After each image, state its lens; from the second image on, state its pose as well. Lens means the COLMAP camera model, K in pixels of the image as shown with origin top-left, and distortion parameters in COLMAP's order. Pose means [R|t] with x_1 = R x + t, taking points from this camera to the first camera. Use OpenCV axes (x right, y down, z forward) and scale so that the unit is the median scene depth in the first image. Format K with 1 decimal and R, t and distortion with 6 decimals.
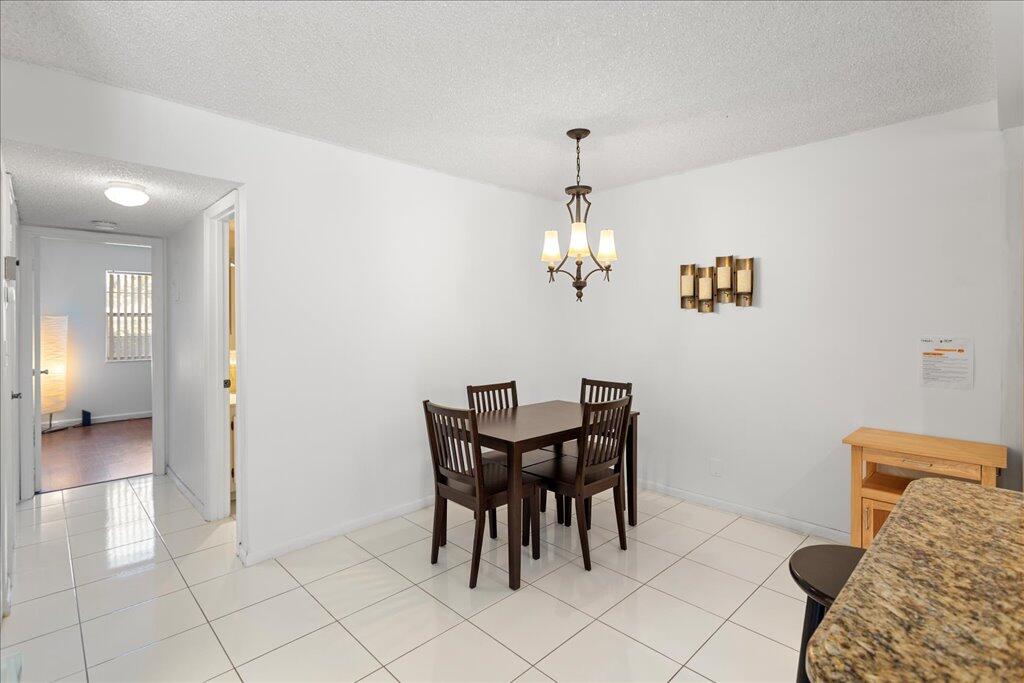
lens RADIAL K [[486.7, 0, 513.1], [0, 486.7, 324.5], [0, 0, 1]] dist [0.000597, 0.000266]
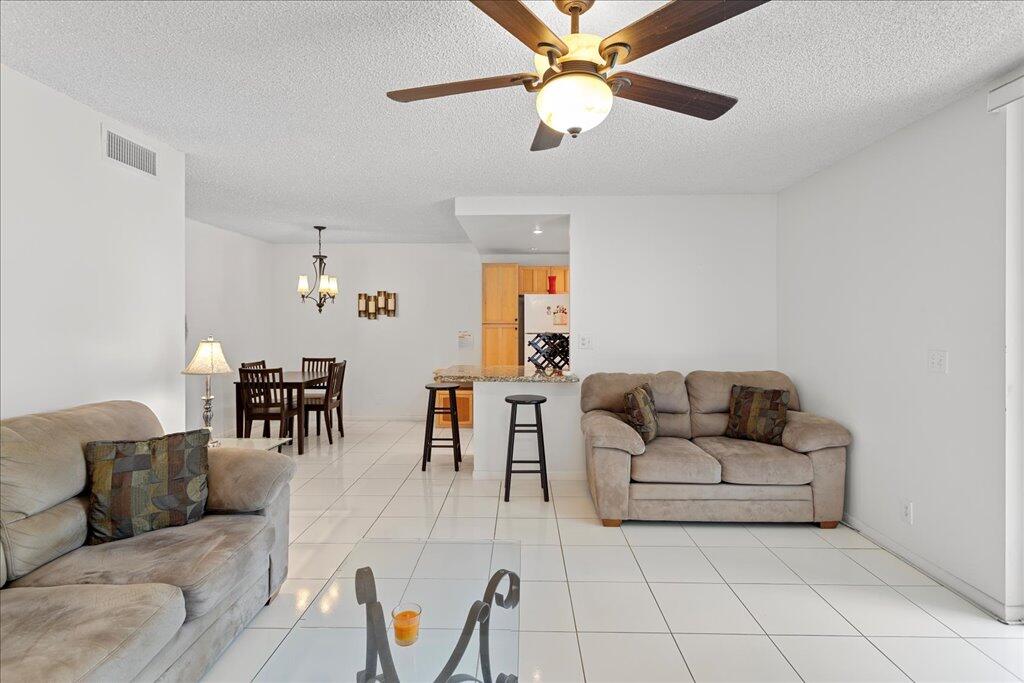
lens RADIAL K [[486.7, 0, 513.1], [0, 486.7, 324.5], [0, 0, 1]] dist [0.000597, 0.000266]
pose [[0.710192, 0.001771, 0.704005, -0.586778], [0.001089, 0.999993, -0.003613, 0.002942], [-0.704007, 0.003333, 0.710185, -0.791407]]
